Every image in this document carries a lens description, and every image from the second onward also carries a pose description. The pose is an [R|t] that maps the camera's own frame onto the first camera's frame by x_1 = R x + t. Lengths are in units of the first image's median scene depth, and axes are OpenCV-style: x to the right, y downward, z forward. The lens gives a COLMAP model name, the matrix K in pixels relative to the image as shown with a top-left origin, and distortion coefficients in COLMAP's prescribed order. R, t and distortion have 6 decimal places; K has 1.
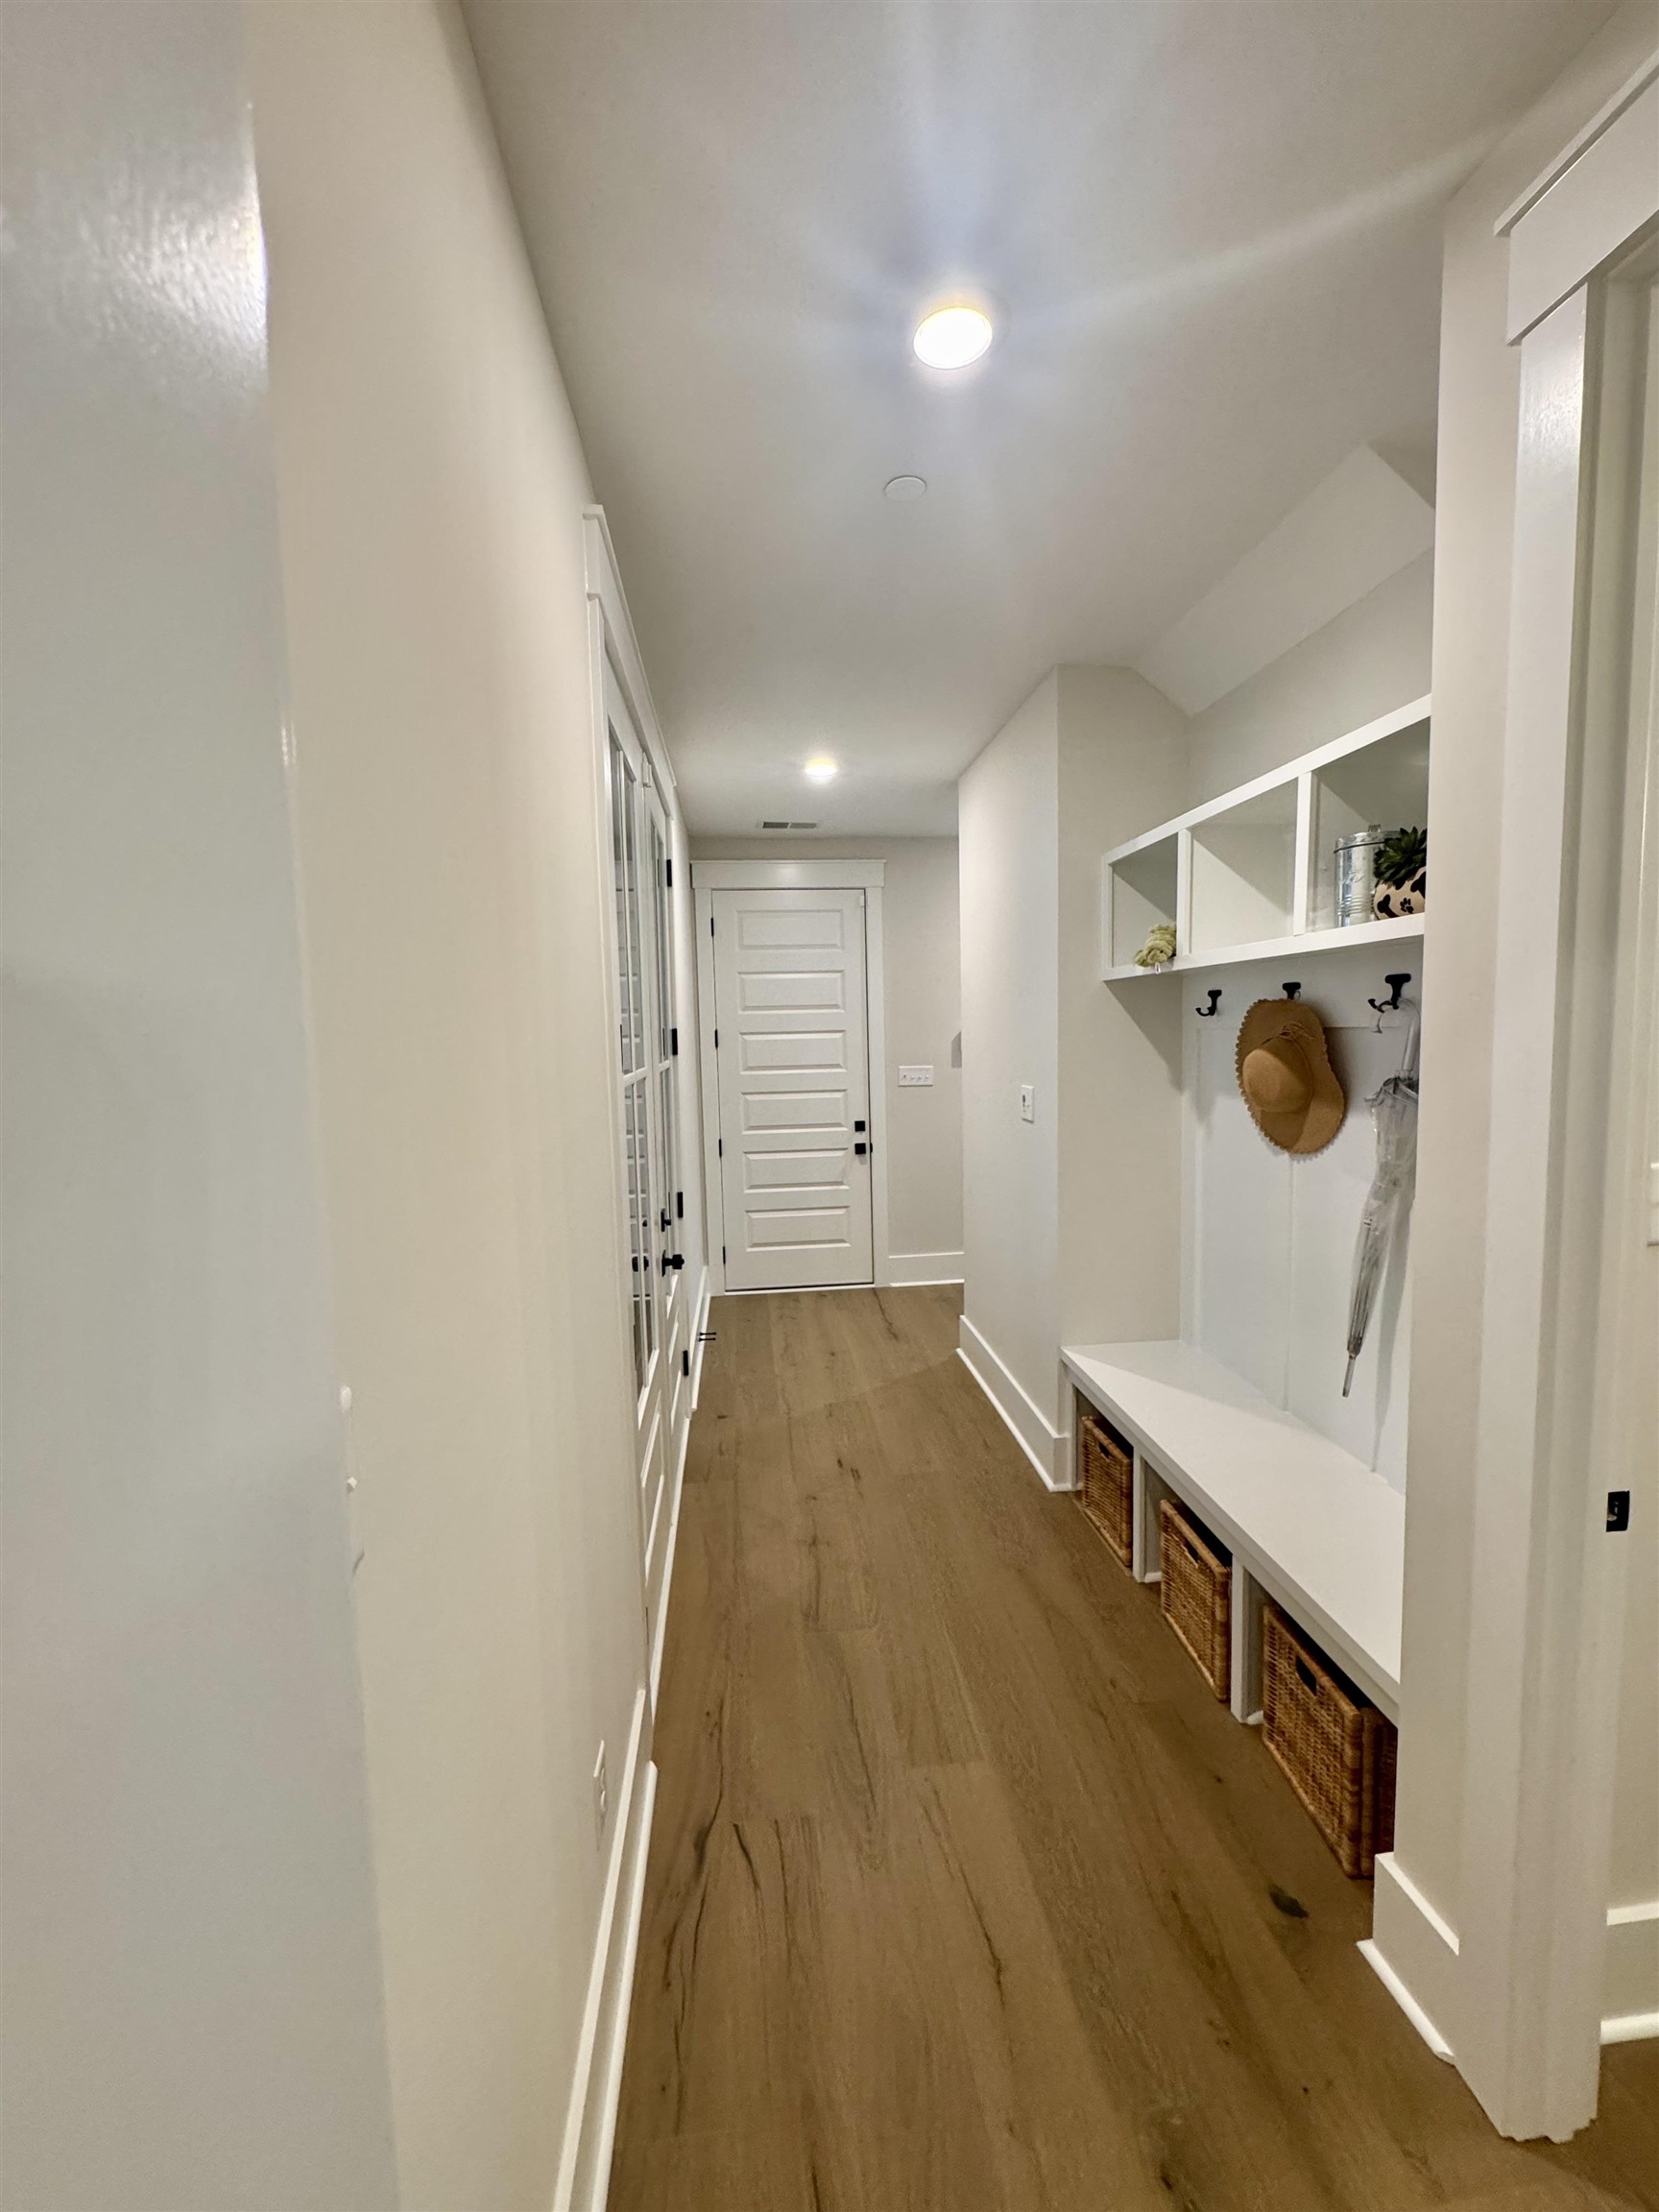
lens RADIAL K [[876.5, 0, 829.5], [0, 876.5, 1106.0], [0, 0, 1]] dist [-0.002396, 0.000837]
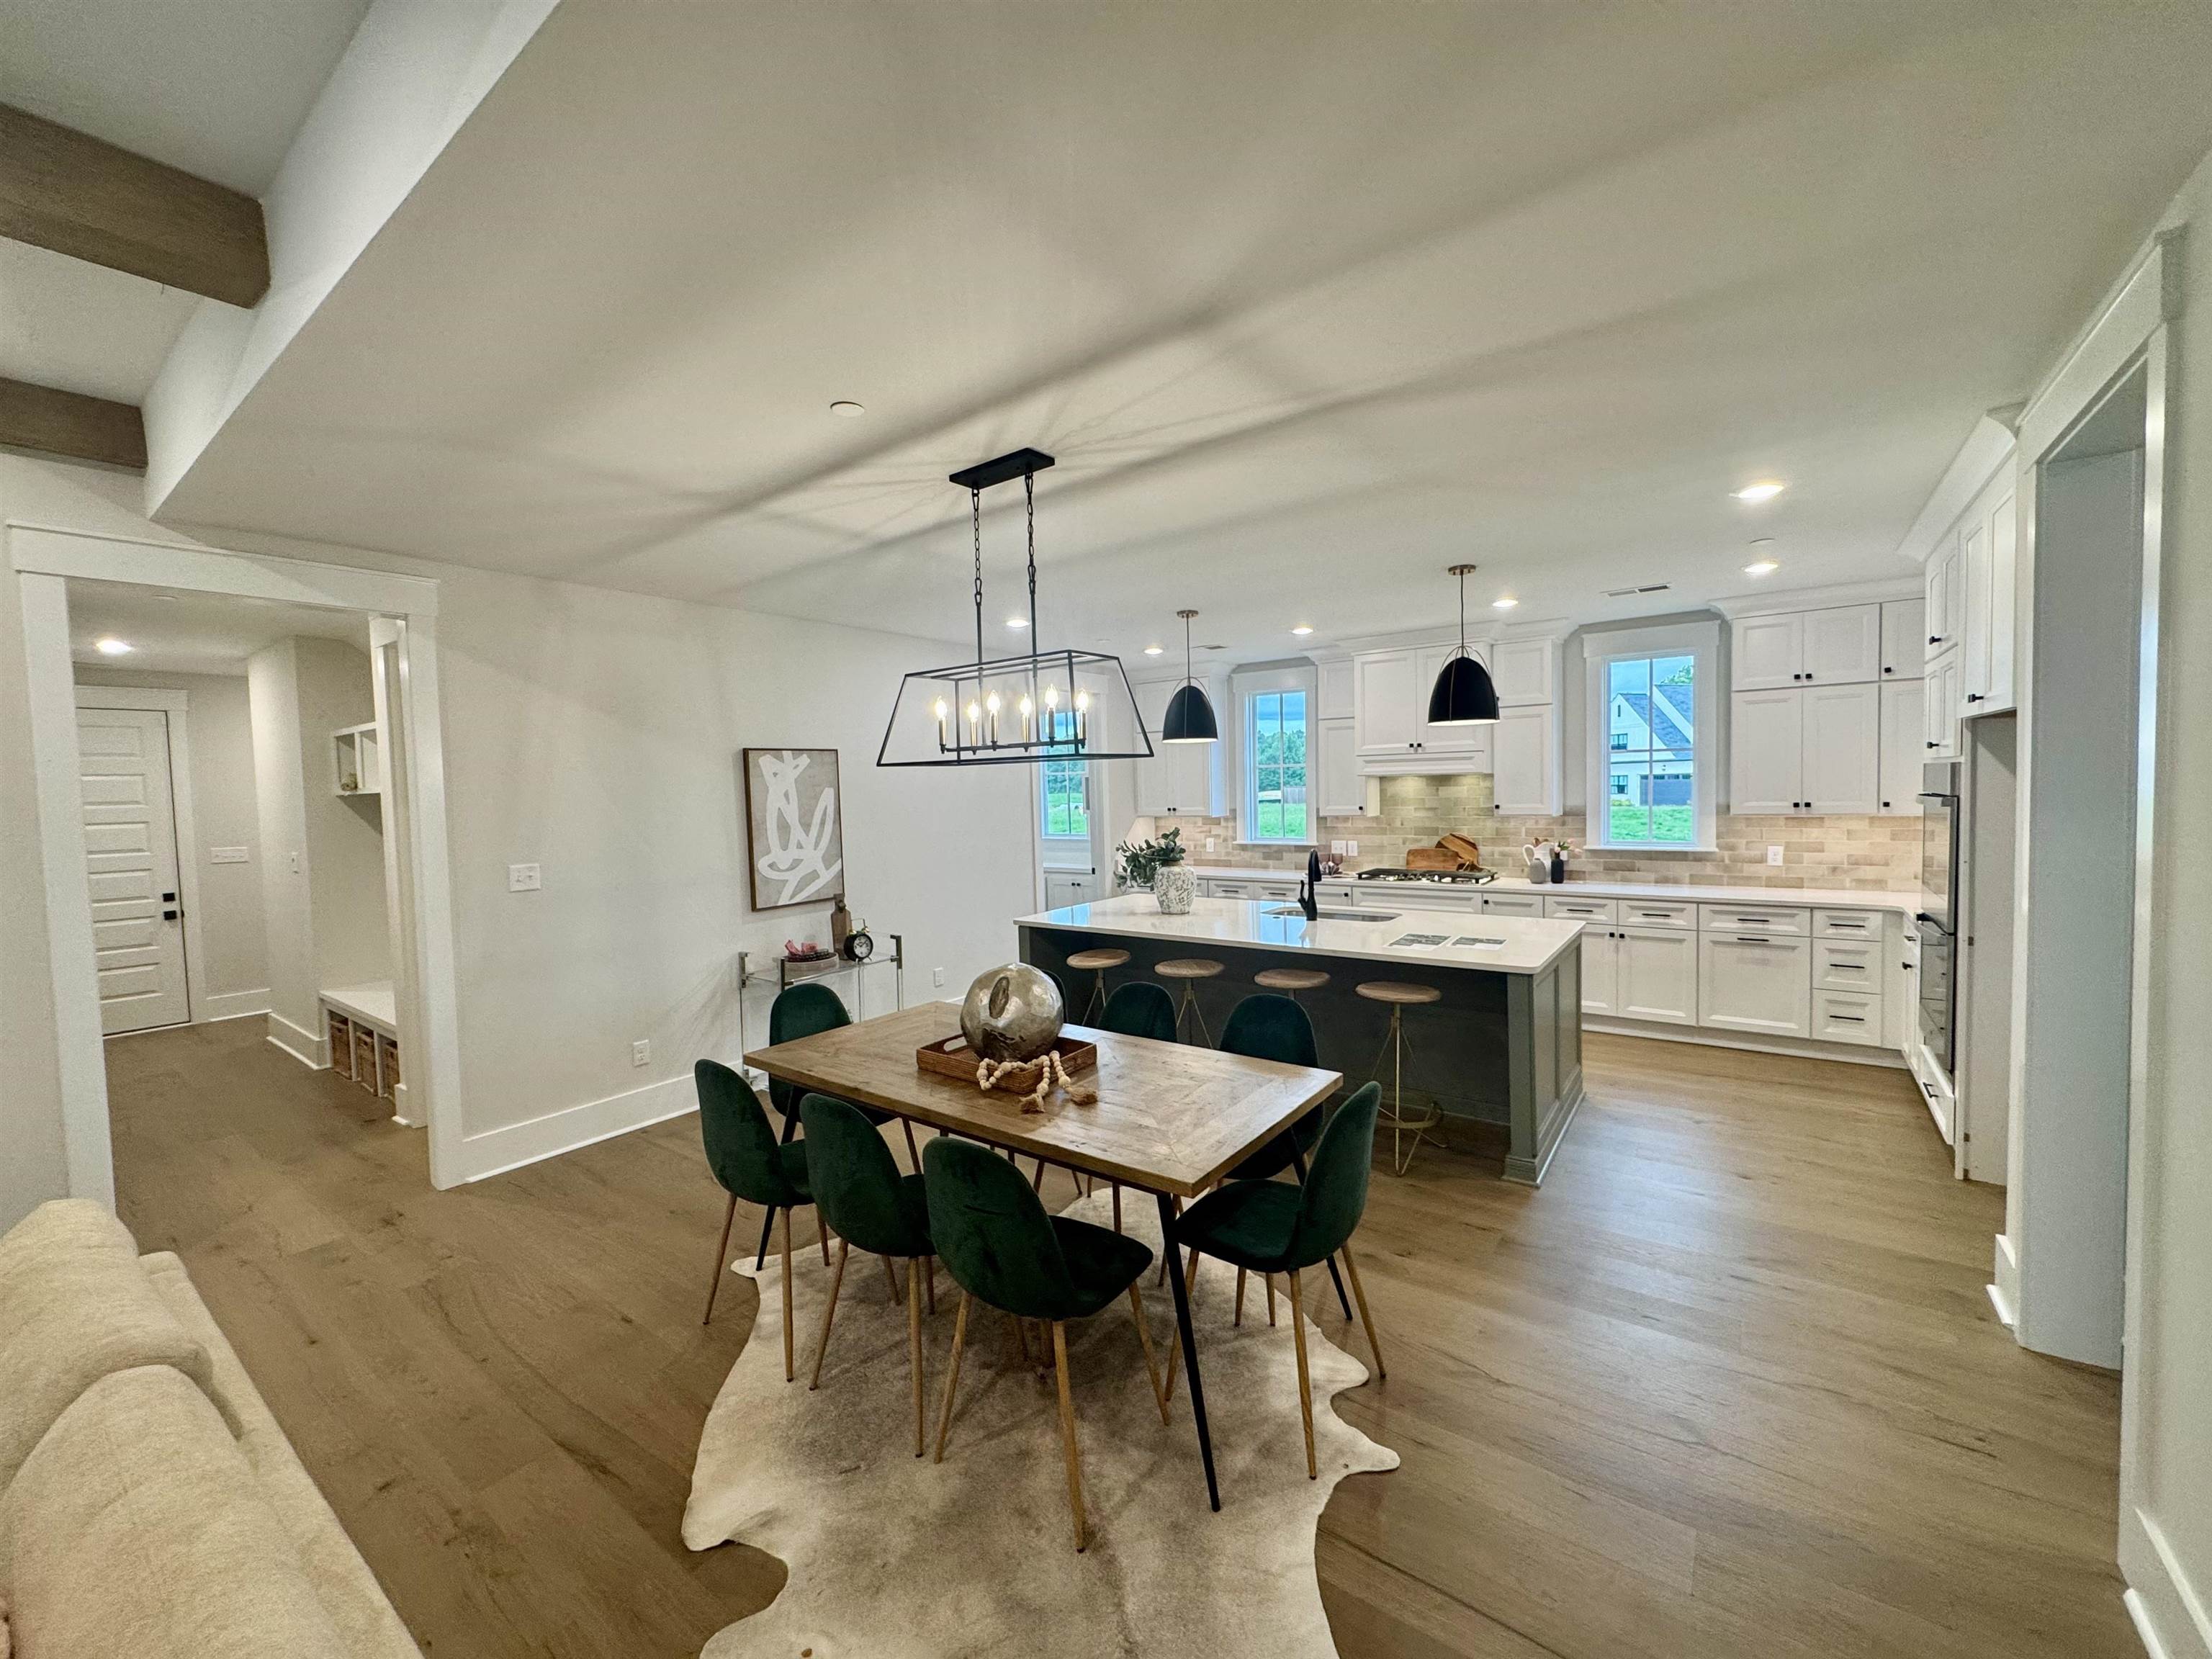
lens RADIAL K [[876.5, 0, 1102.1], [0, 876.5, 833.6], [0, 0, 1]] dist [-0.002396, 0.000837]
pose [[0.672995, -0.026092, 0.739187, 0.018722], [0.071044, 0.997037, -0.029488, 0.114768], [-0.736227, 0.072360, 0.672855, -1.482157]]
